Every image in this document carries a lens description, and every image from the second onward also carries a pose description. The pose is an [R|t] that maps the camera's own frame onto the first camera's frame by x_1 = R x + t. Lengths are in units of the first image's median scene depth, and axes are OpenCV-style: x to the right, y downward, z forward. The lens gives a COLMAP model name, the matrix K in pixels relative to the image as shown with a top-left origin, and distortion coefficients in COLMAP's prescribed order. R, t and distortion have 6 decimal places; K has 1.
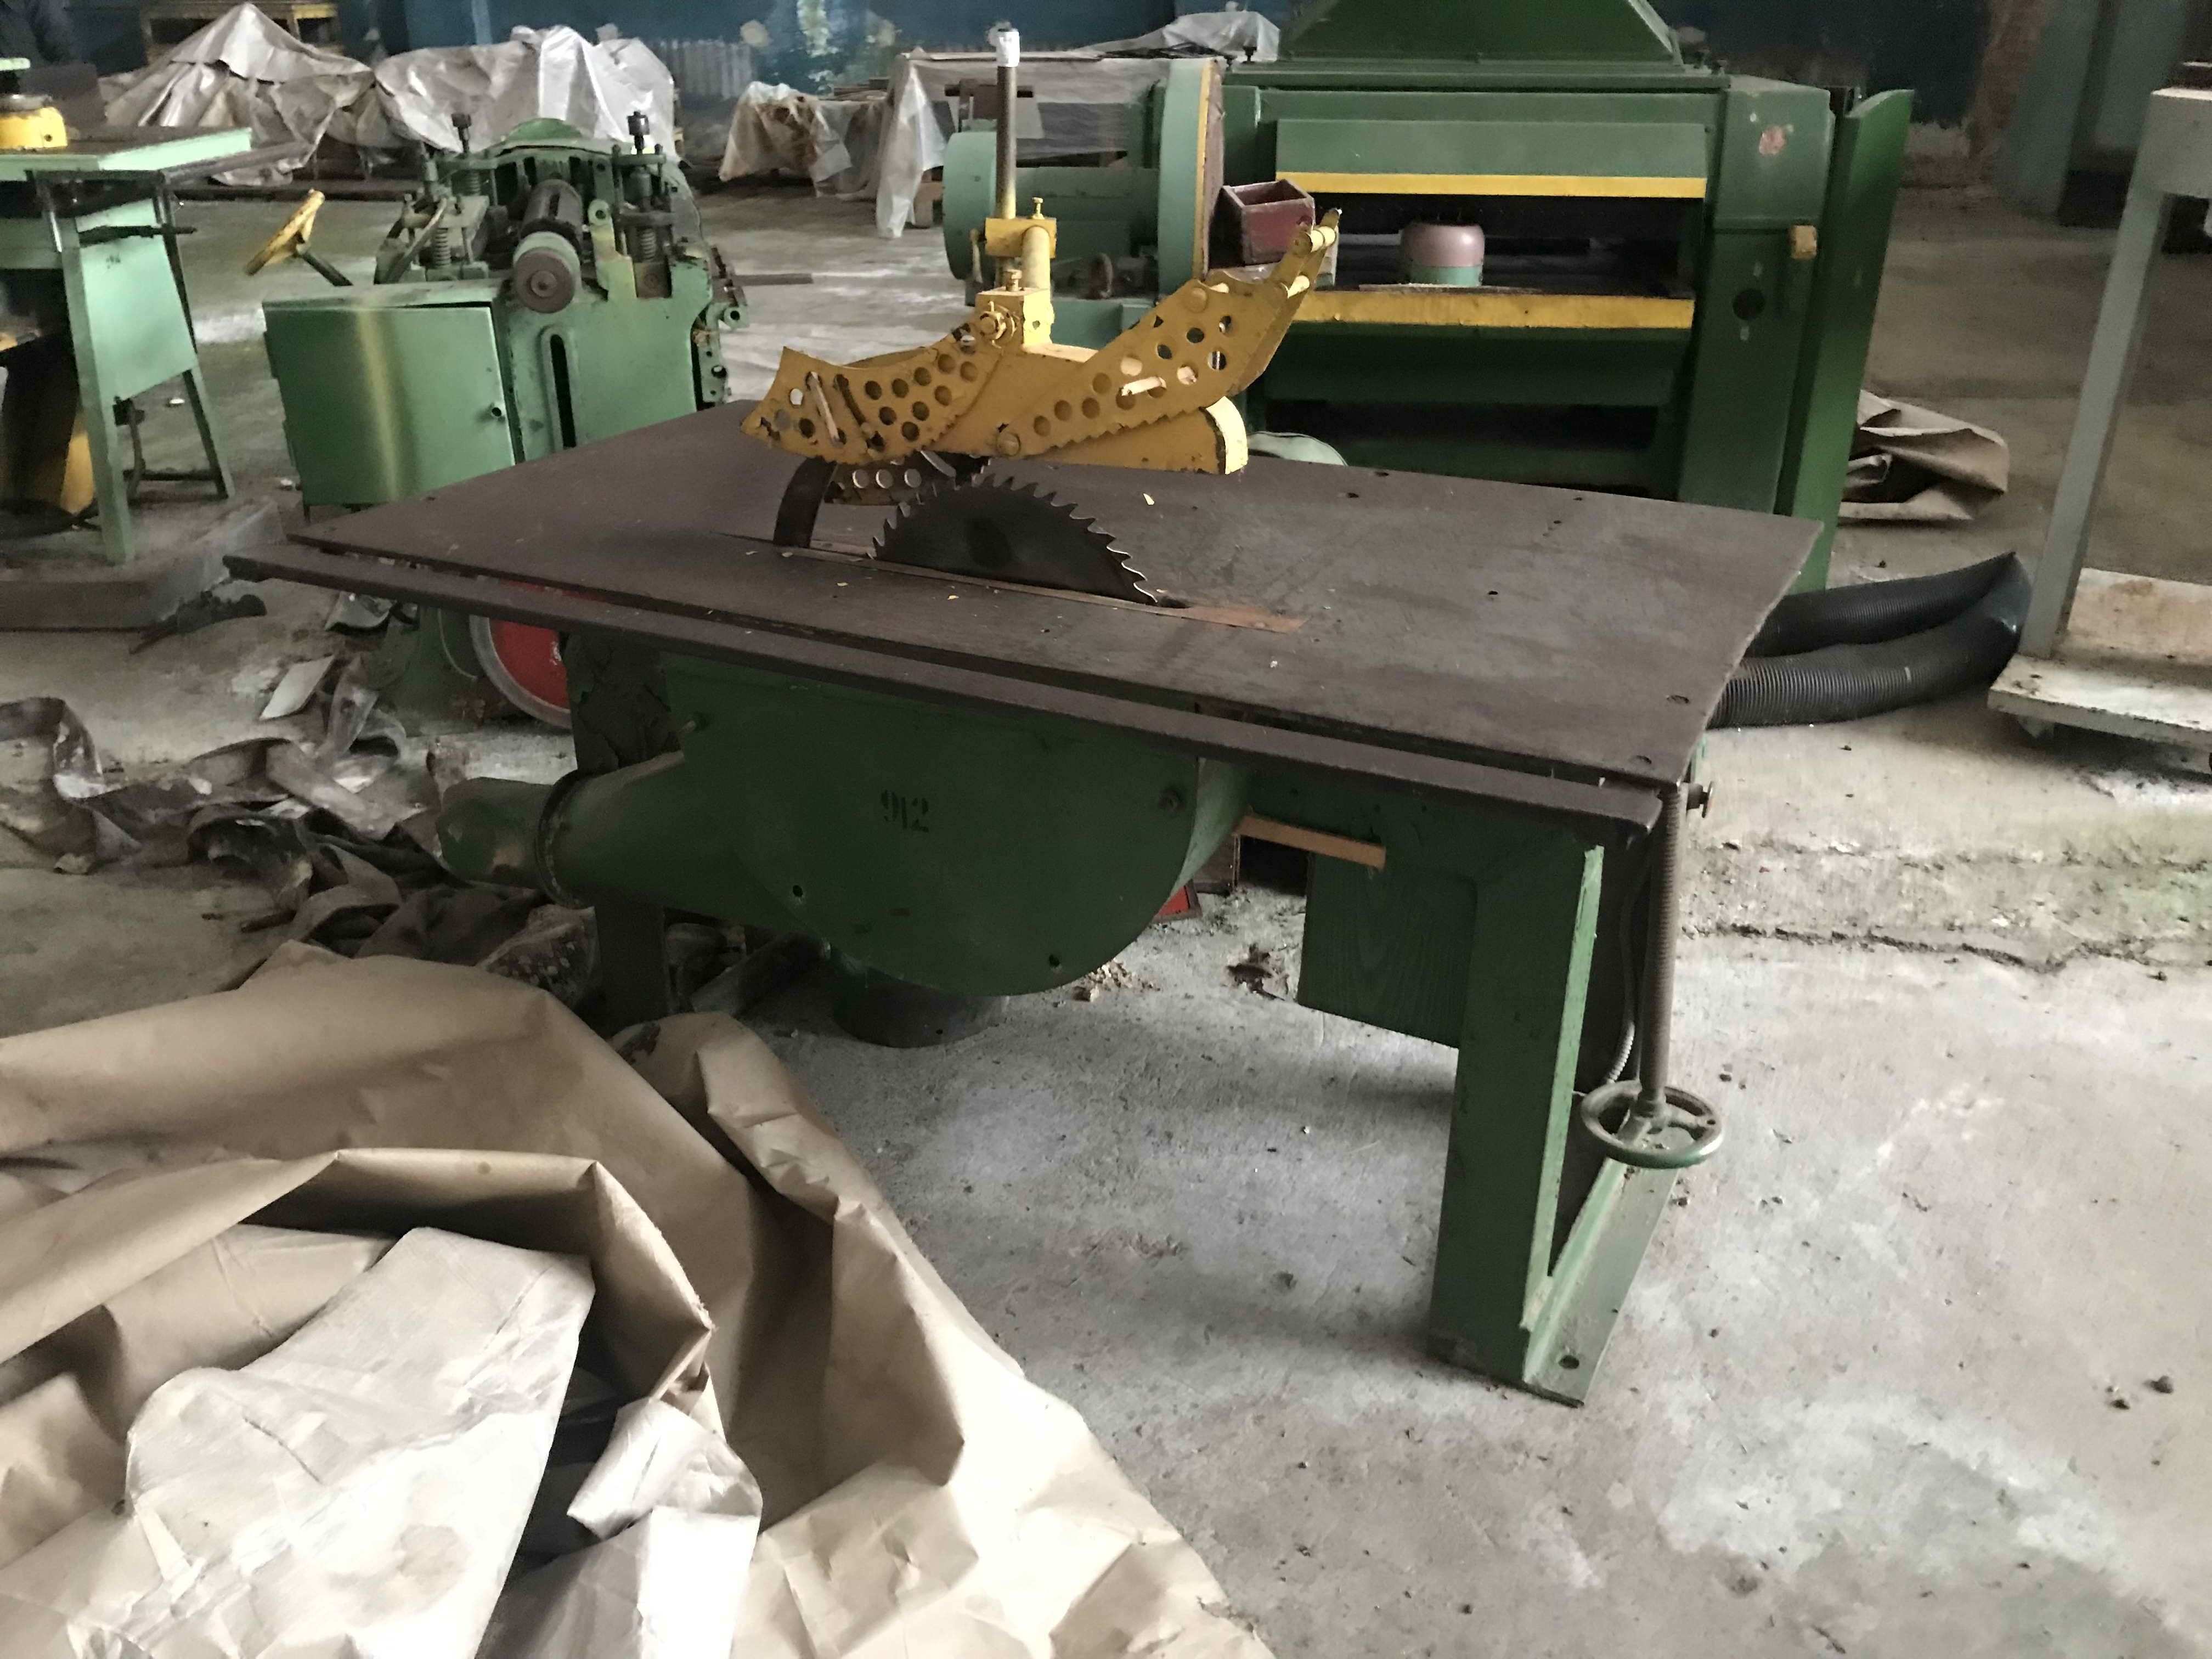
lens RADIAL K [[1921.7, 0, 1118.2], [0, 1921.7, 825.7], [0, 0, 1]] dist [-0.014618, 0.059327]
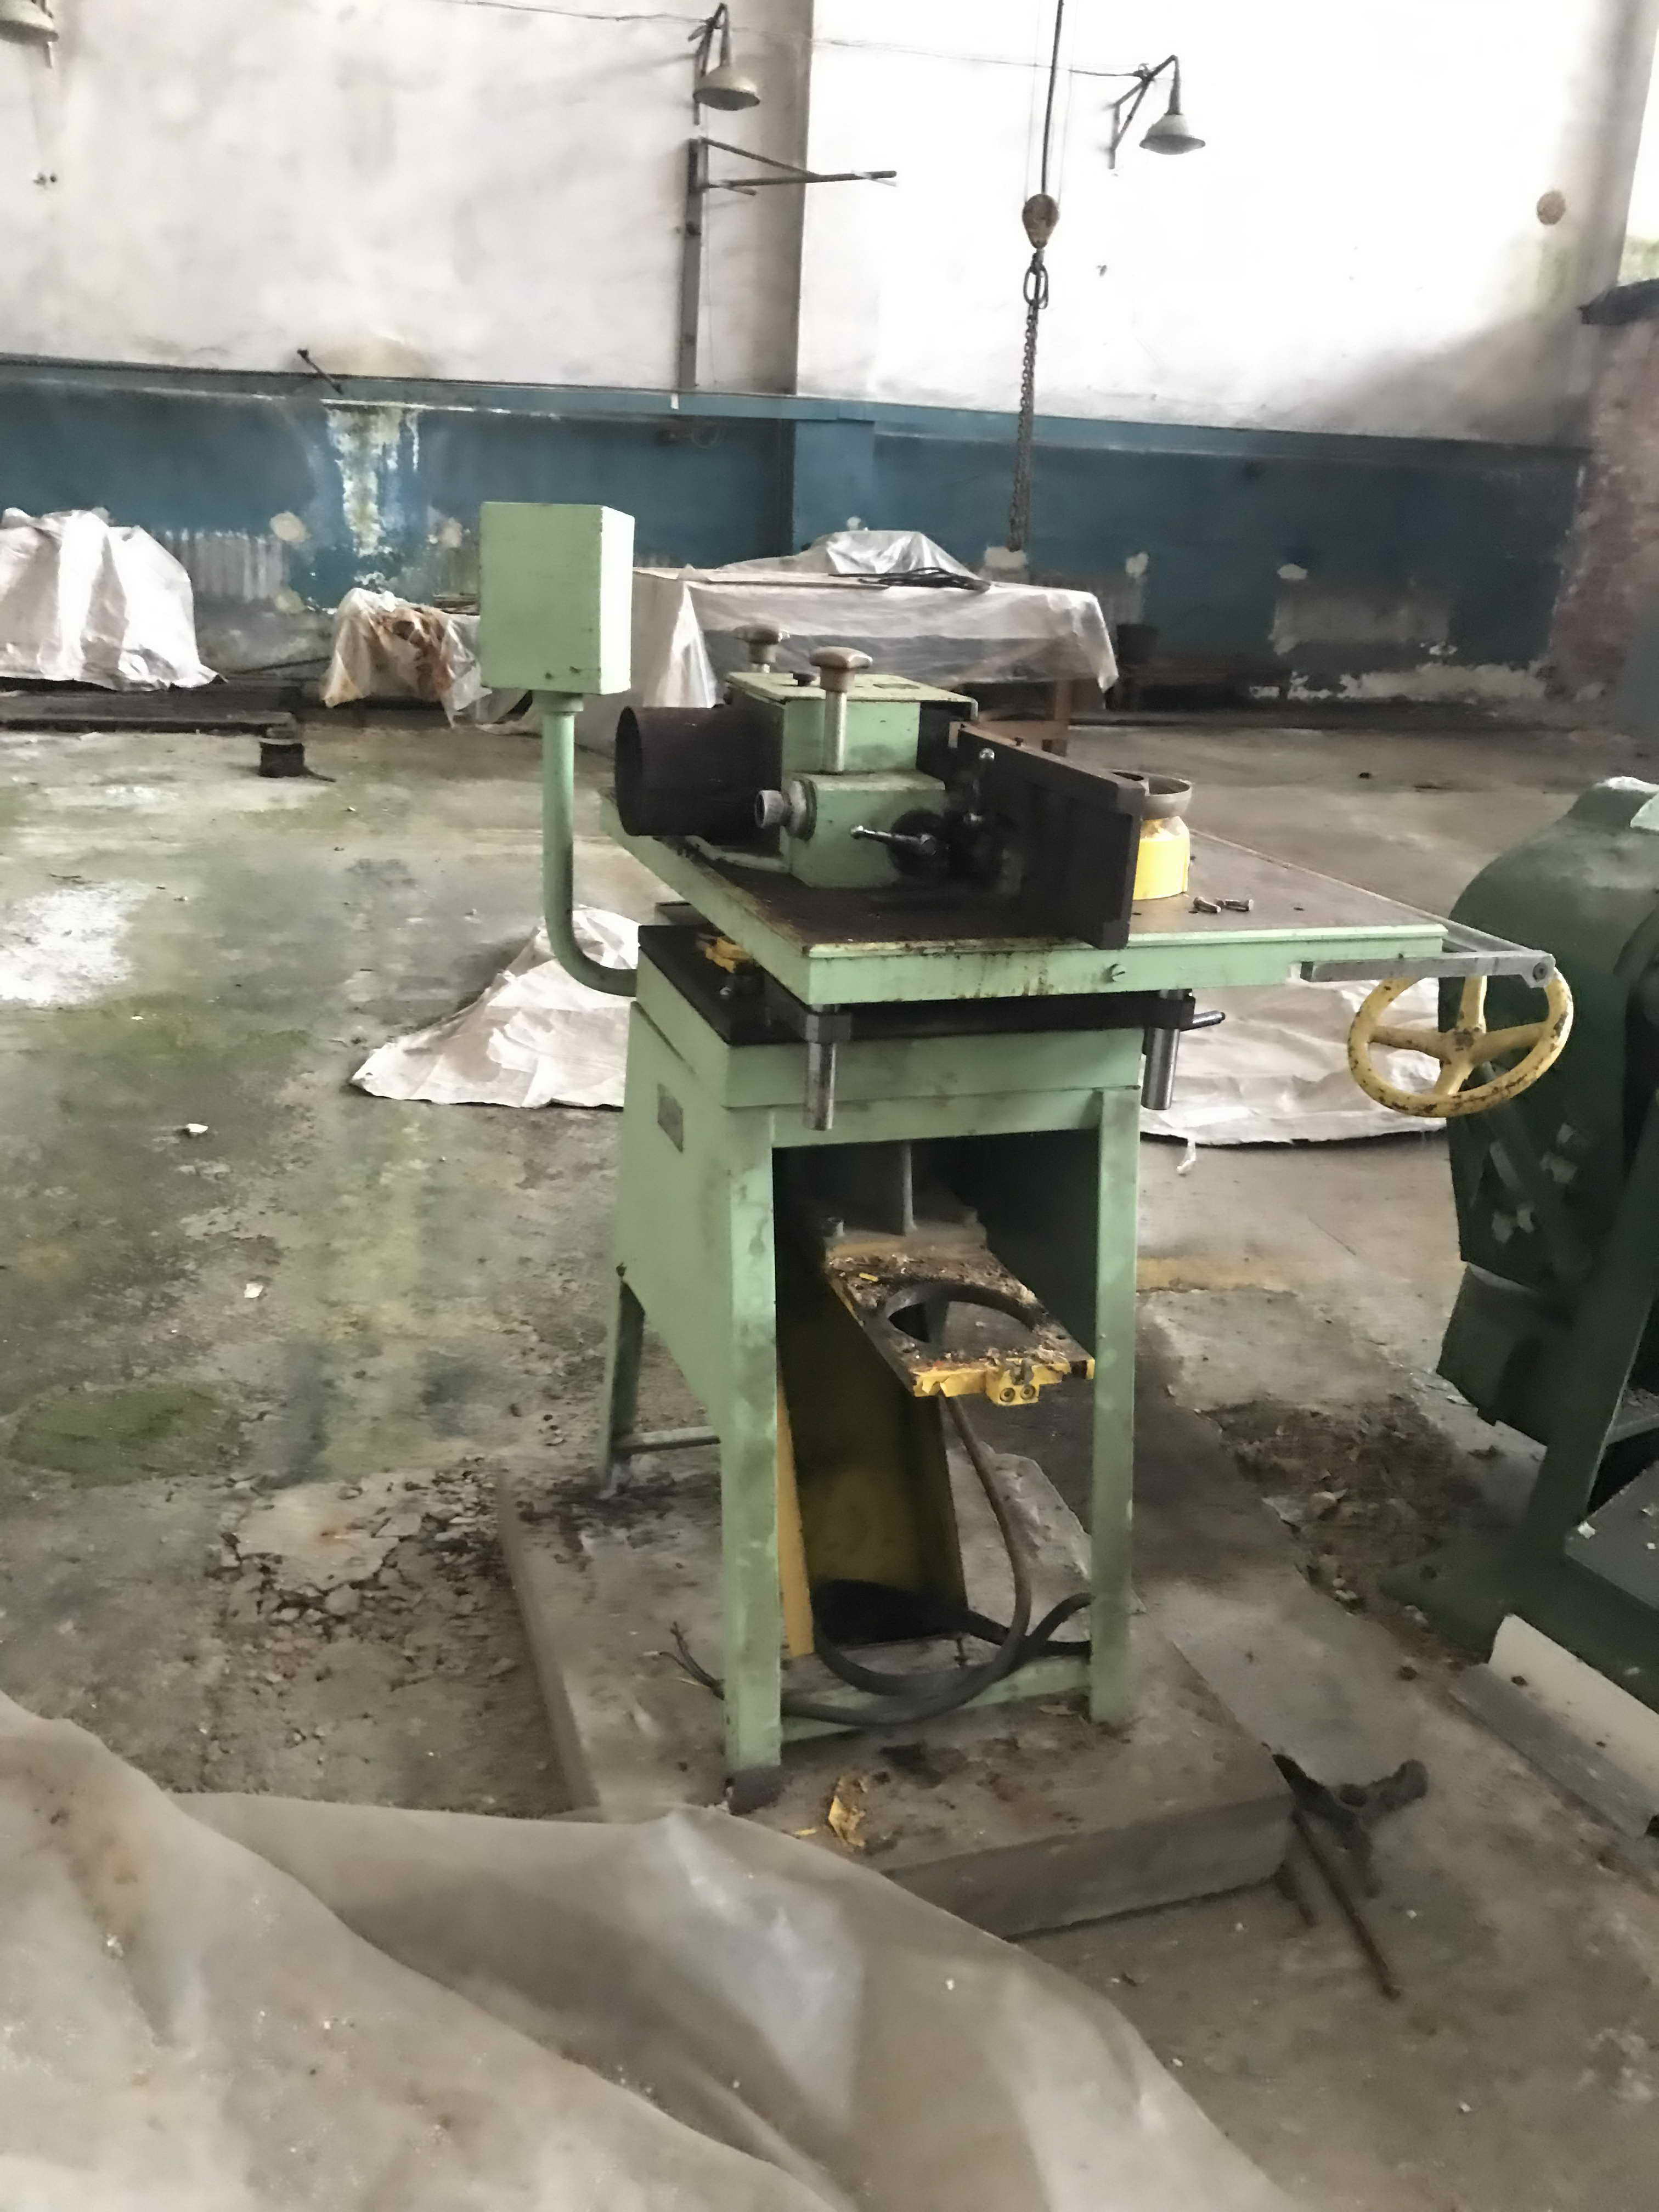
lens RADIAL K [[1921.7, 0, 832.0], [0, 1921.7, 1101.0], [0, 0, 1]] dist [-0.014618, 0.059327]
pose [[0.956070, -0.042493, 0.290042, -0.231105], [0.070645, 0.993675, -0.087291, -0.080054], [-0.284499, 0.103946, 0.953025, 0.174772]]
